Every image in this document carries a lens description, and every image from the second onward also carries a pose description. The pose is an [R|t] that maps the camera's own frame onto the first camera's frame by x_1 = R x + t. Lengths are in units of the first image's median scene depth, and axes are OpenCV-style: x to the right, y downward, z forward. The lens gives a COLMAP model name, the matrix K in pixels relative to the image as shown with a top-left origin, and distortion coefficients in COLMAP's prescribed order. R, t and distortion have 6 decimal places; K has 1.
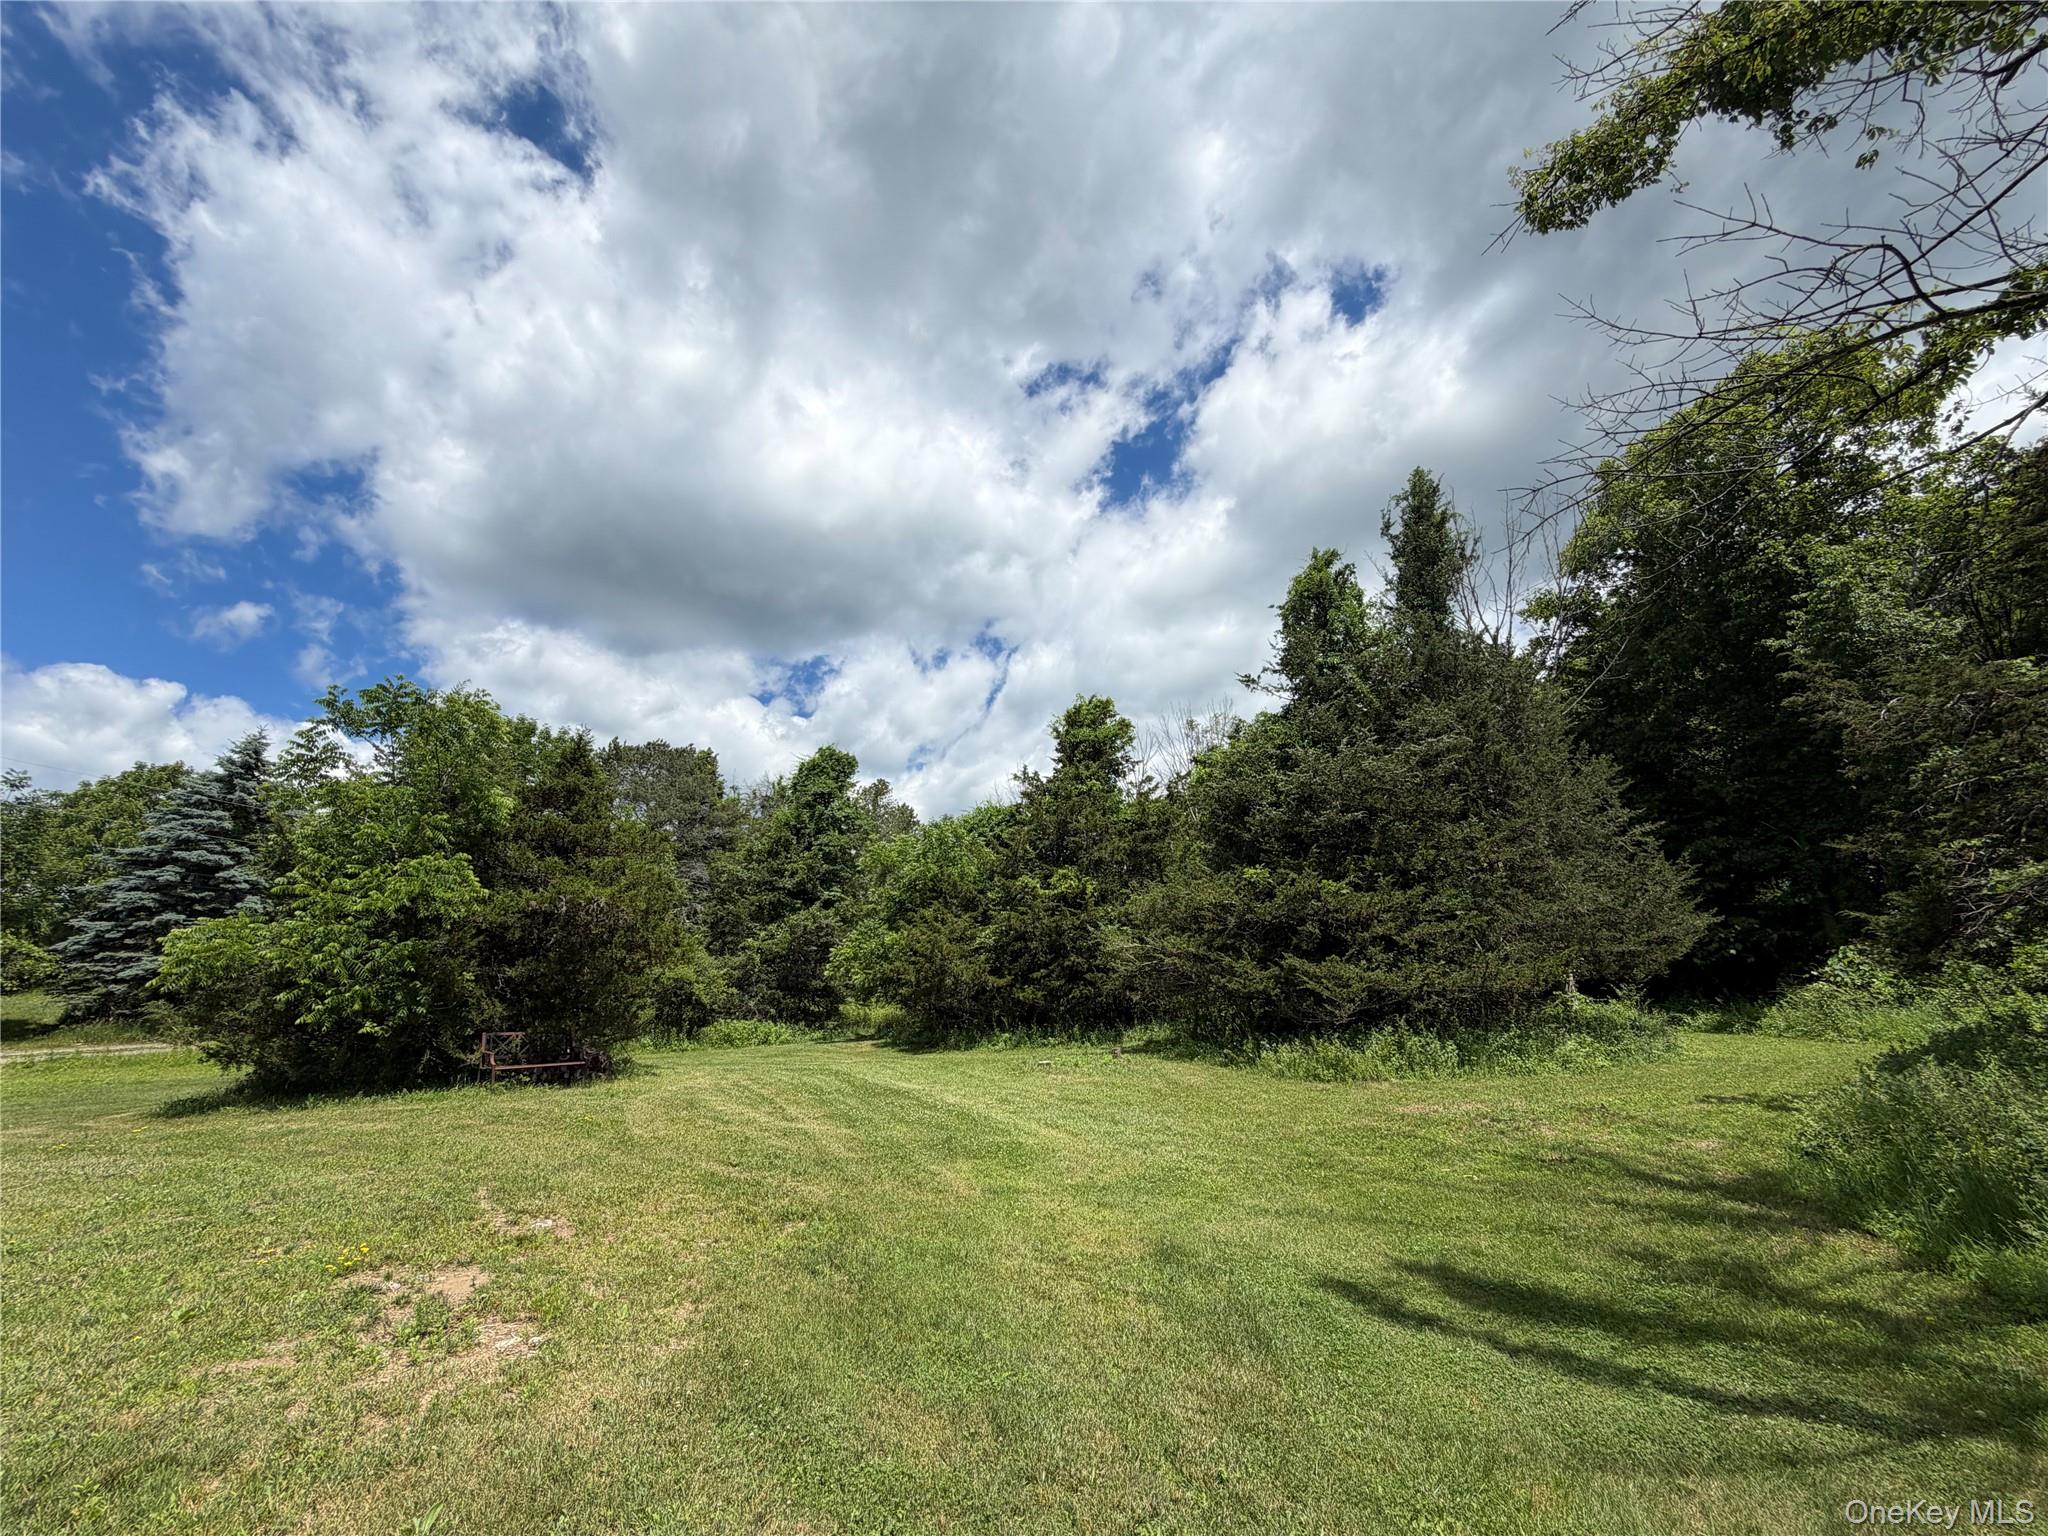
lens RADIAL K [[821.9, 0, 1020.7], [0, 821.9, 766.0], [0, 0, 1]] dist [-0.005857, 0.001509]
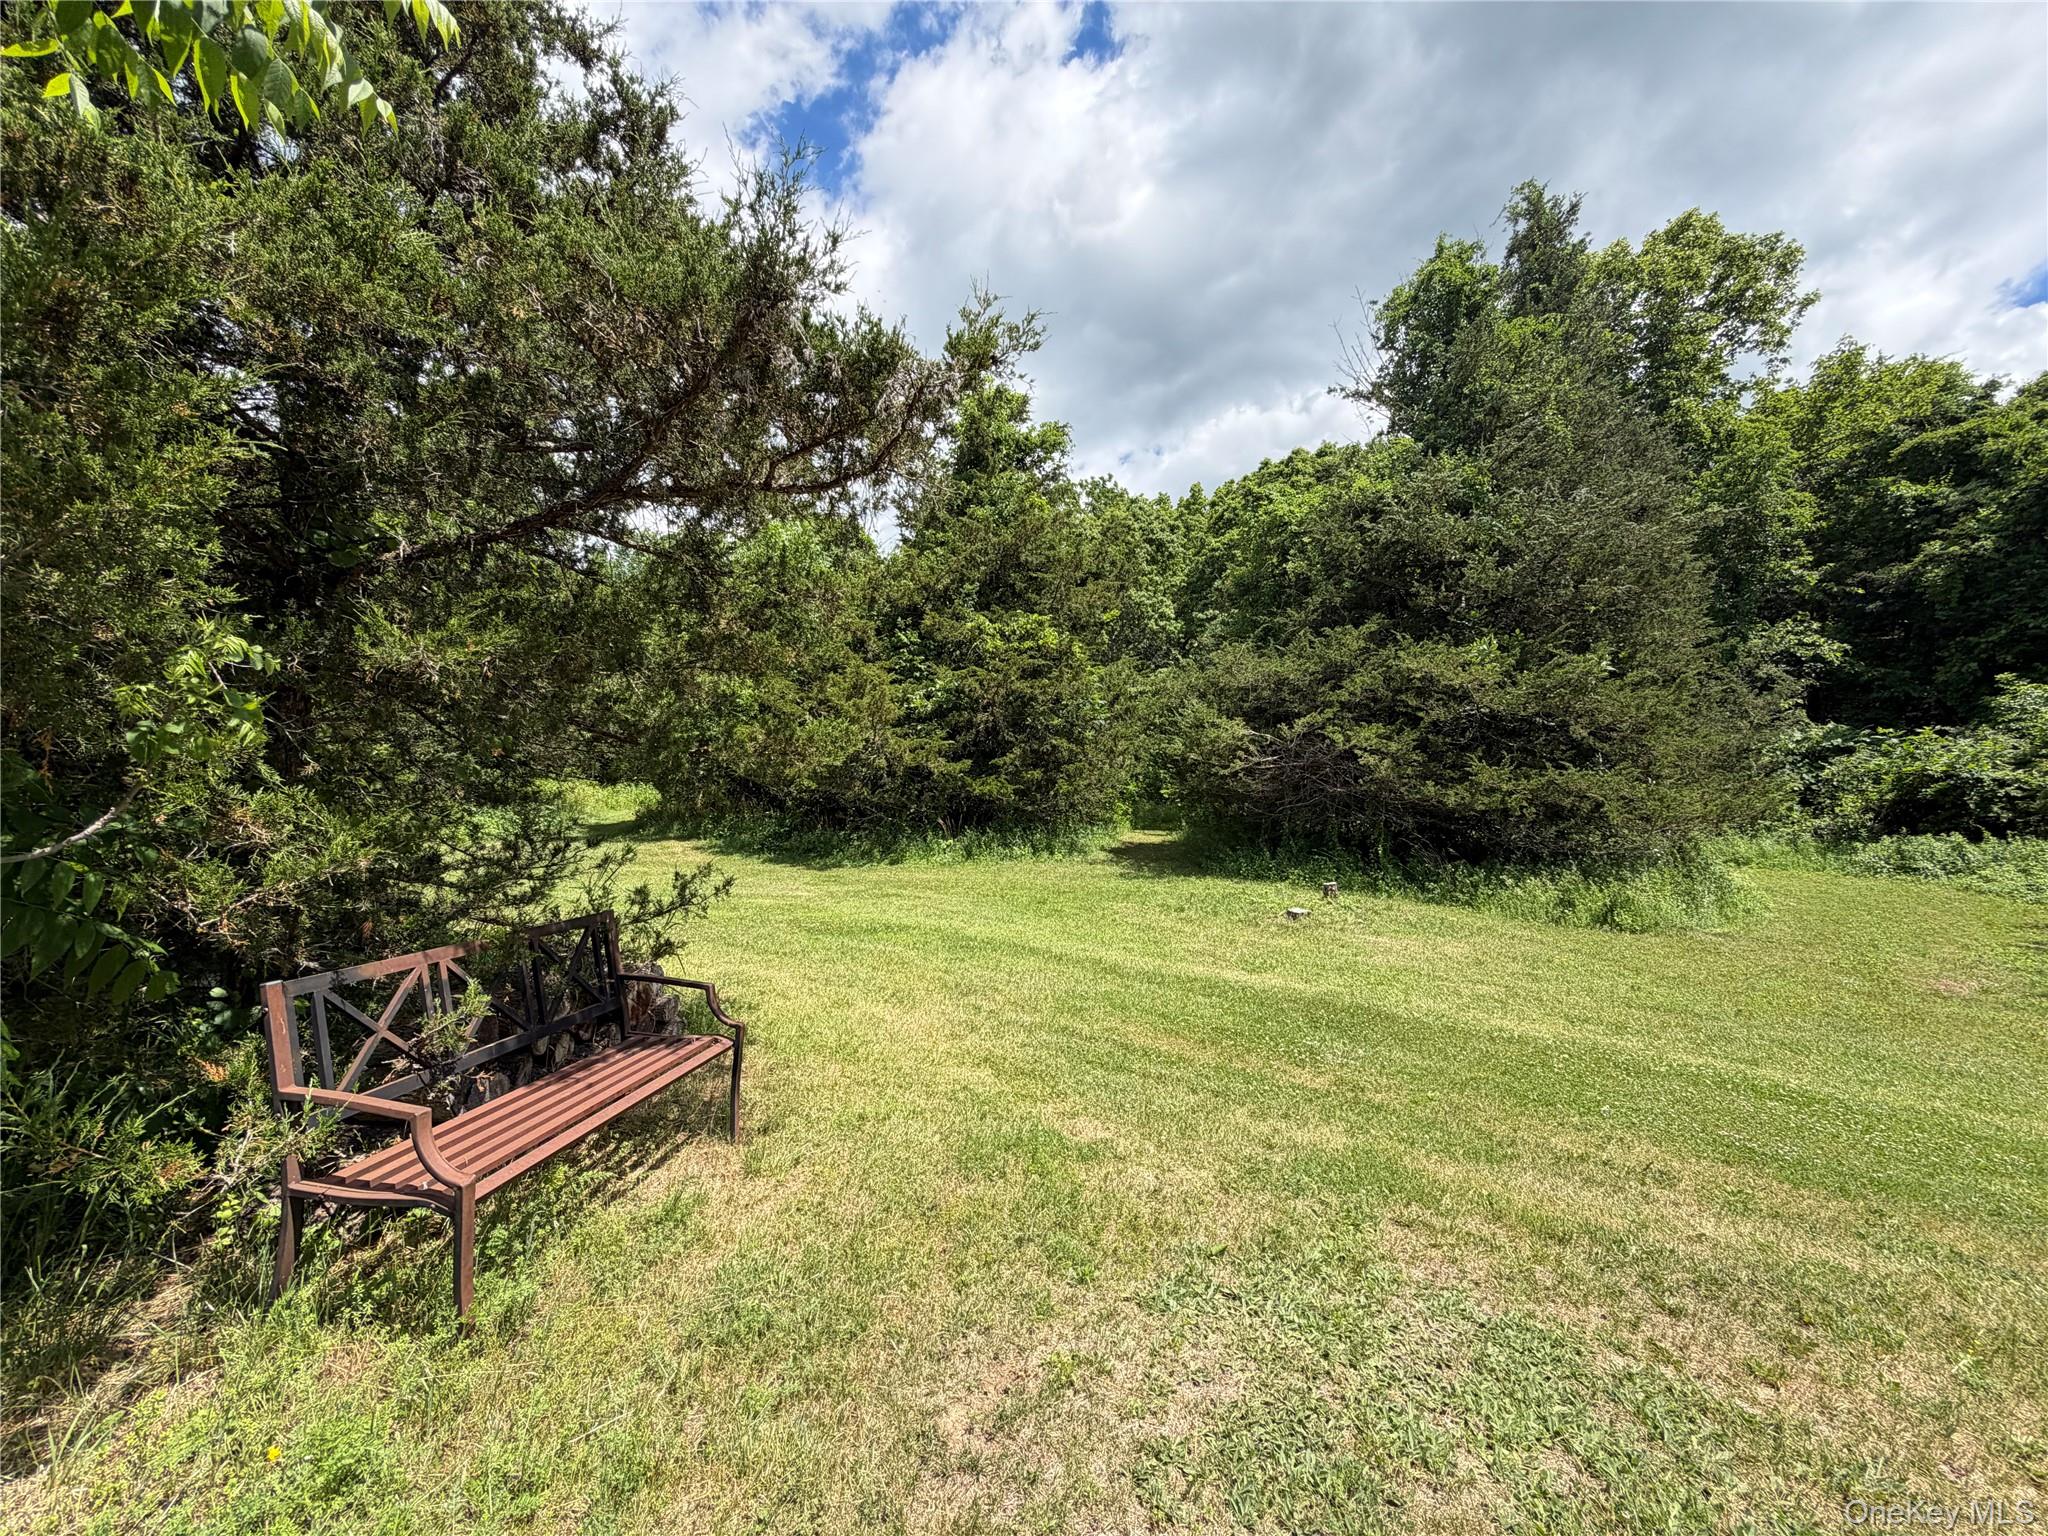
lens RADIAL K [[885.3, 0, 1016.3], [0, 885.3, 774.3], [0, 0, 1]] dist [-0.002565, -0.000117]
pose [[0.880303, 0.074105, 0.468588, -0.383852], [-0.184005, 0.963737, 0.193268, 0.144737], [-0.437273, -0.256357, 0.862017, 0.426942]]
